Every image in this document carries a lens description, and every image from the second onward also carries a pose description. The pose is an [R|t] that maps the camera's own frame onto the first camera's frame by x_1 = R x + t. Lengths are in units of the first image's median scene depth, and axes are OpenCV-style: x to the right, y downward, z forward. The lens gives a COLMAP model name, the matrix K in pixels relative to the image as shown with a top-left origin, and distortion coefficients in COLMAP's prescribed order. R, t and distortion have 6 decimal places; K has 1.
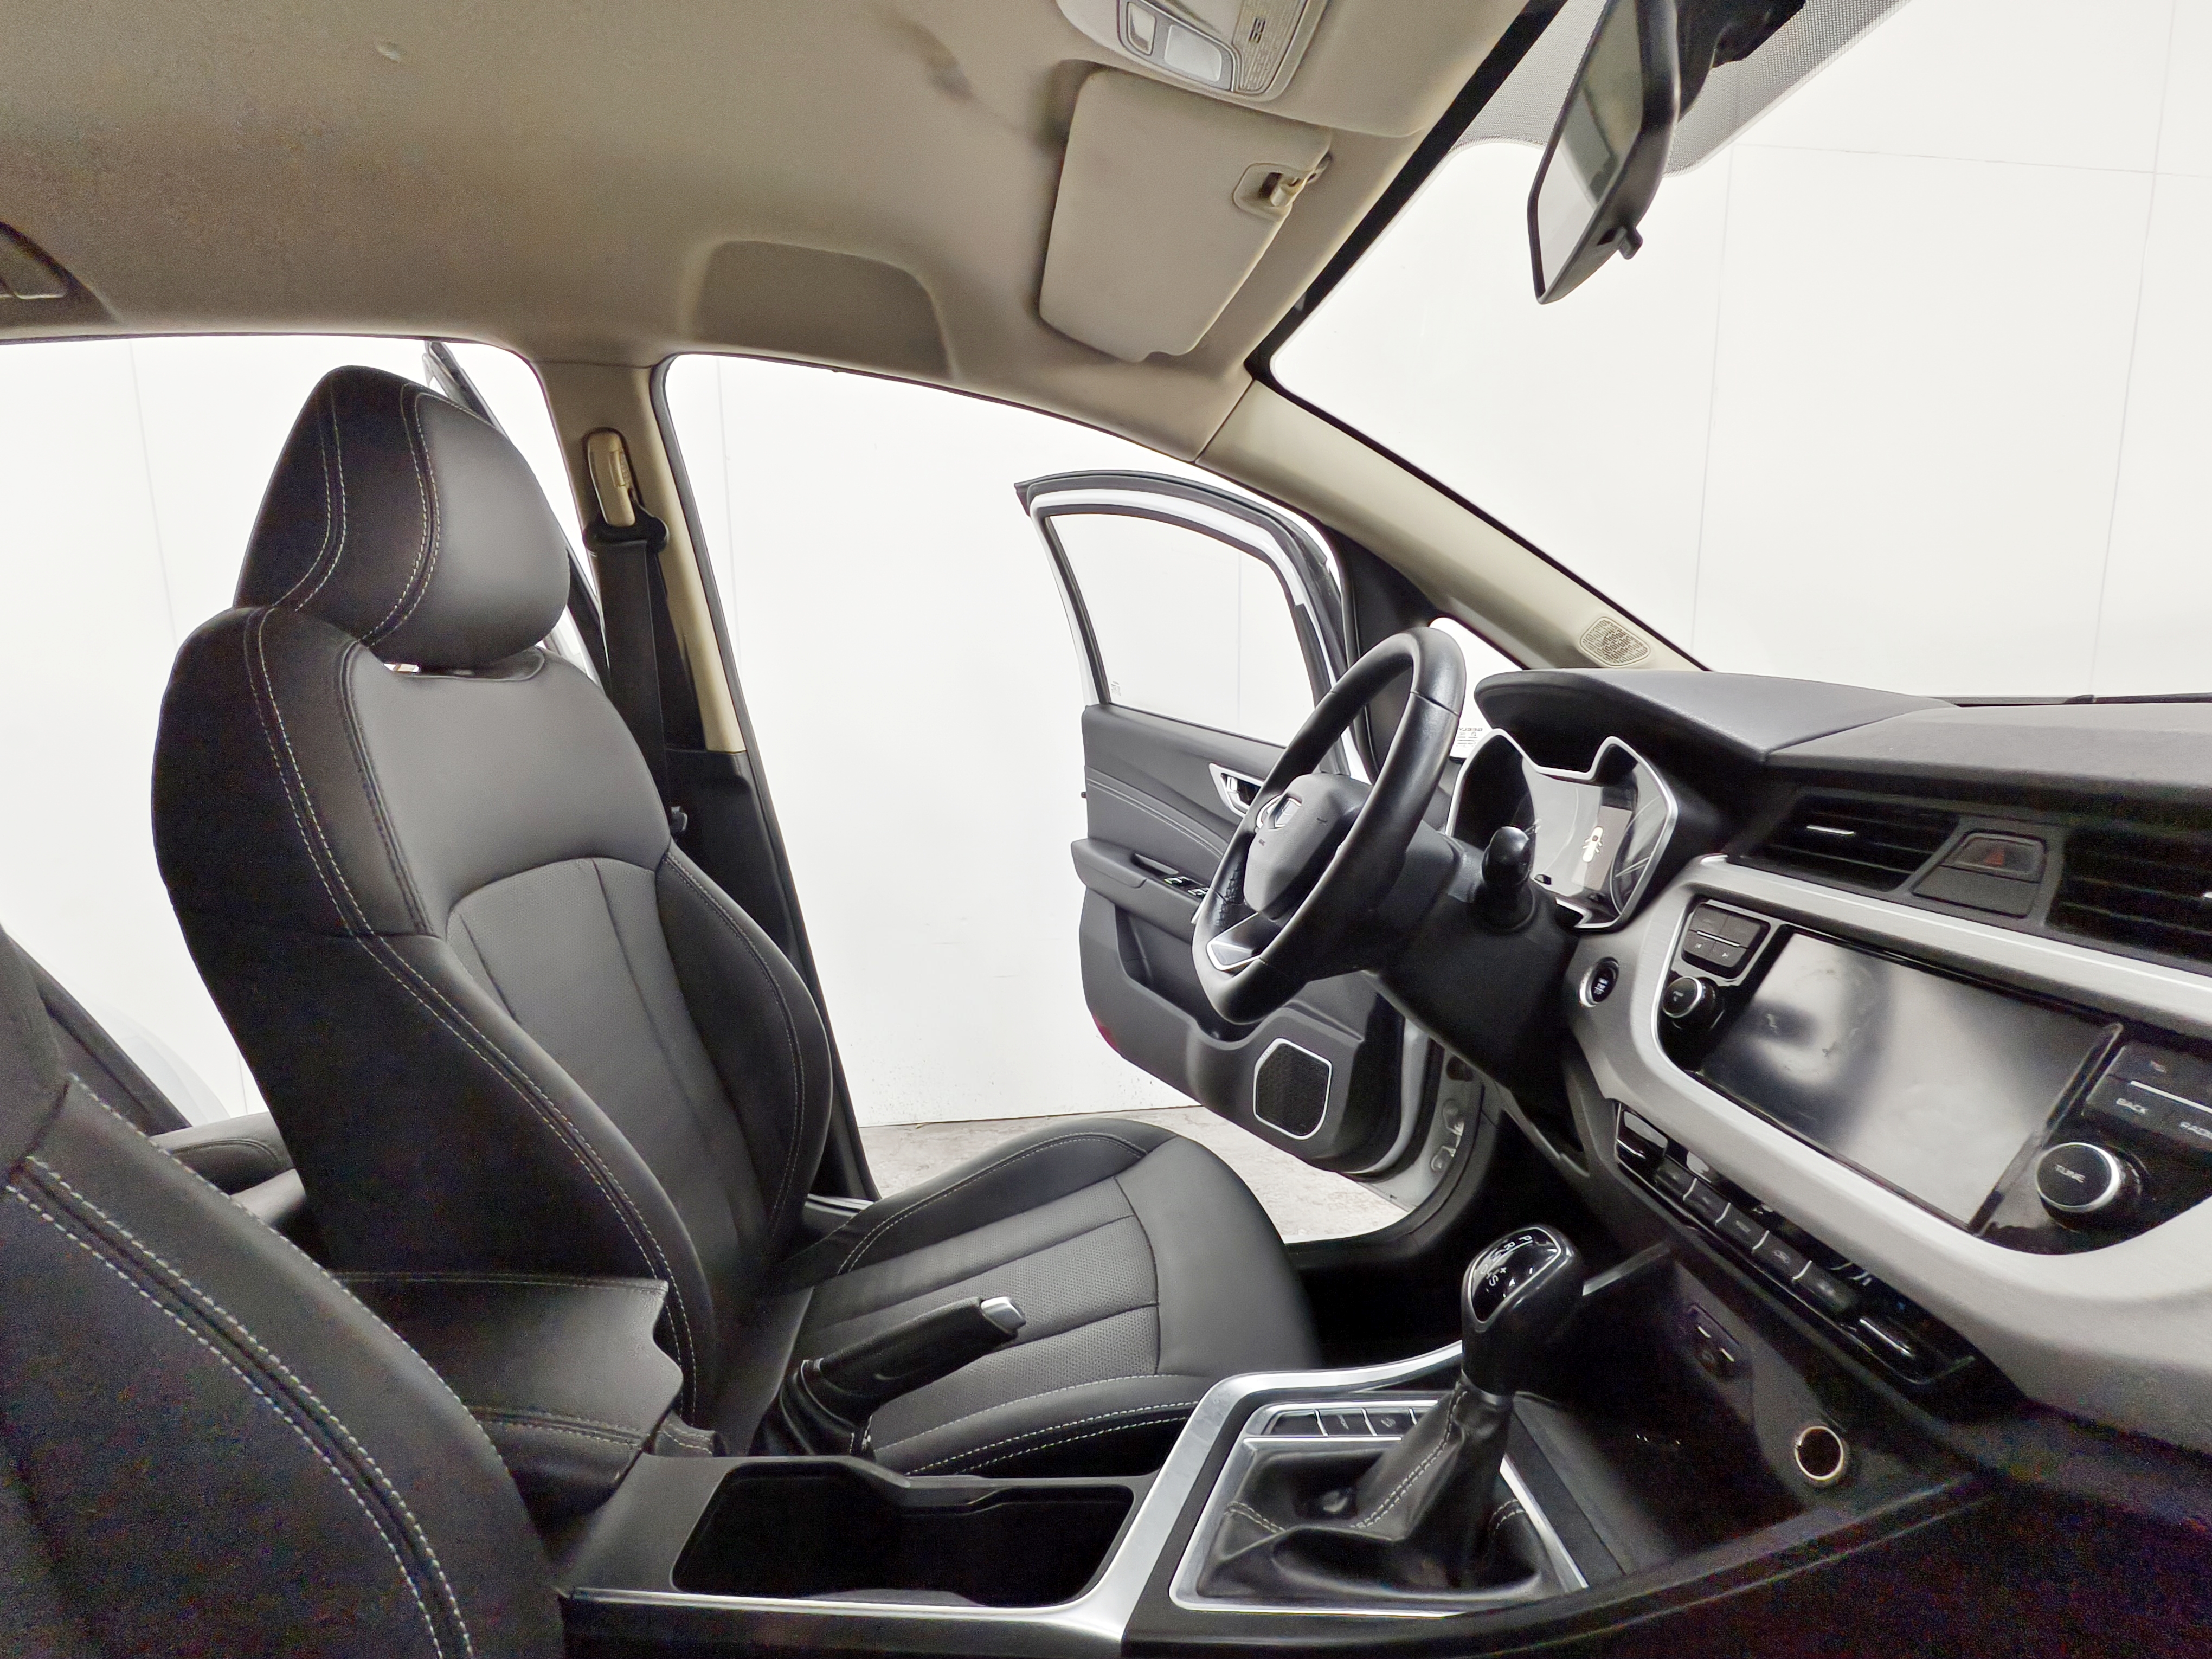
lens RADIAL K [[1036.5, 0, 1092.7], [0, 1036.5, 835.1], [0, 0, 1]] dist [0.004407, 0.000008]
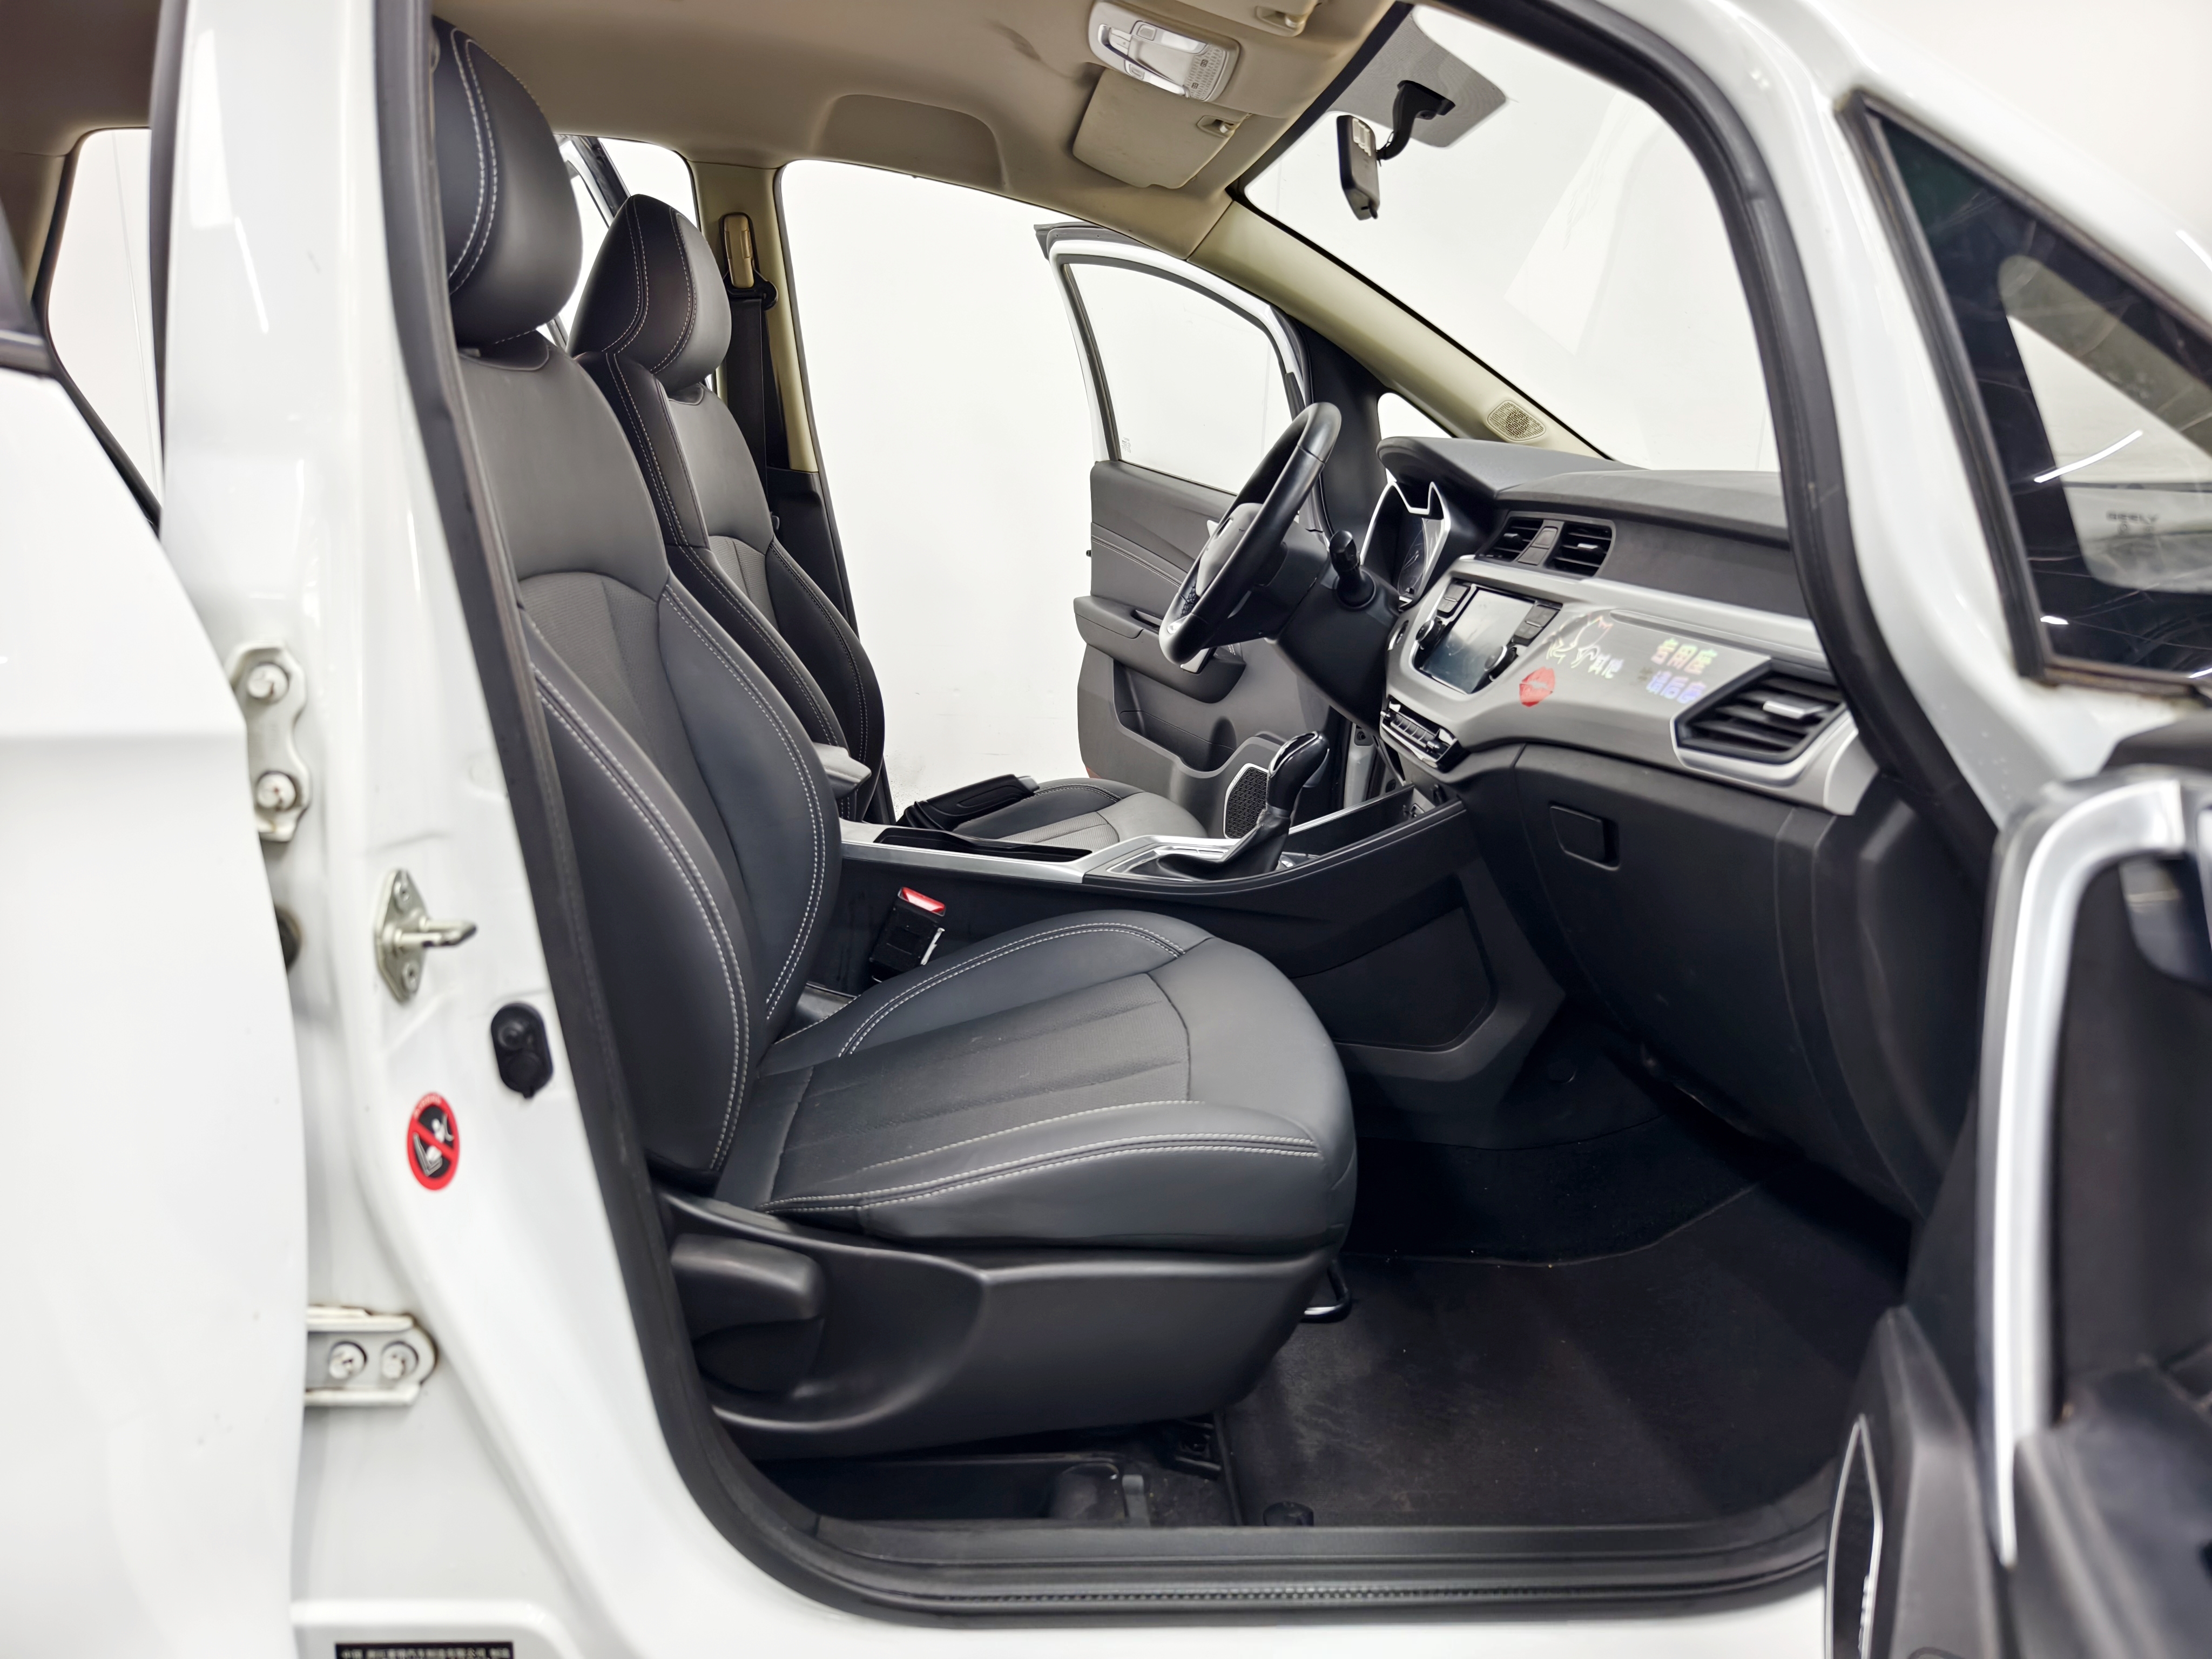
lens RADIAL K [[1501.6, 0, 1104.4], [0, 1501.6, 826.2], [0, 0, 1]] dist [0.016339, -0.017429]
pose [[0.998548, 0.053391, 0.007104, 0.019128], [-0.053833, 0.993606, 0.099241, 0.146122], [-0.001760, -0.099479, 0.995038, -0.854677]]
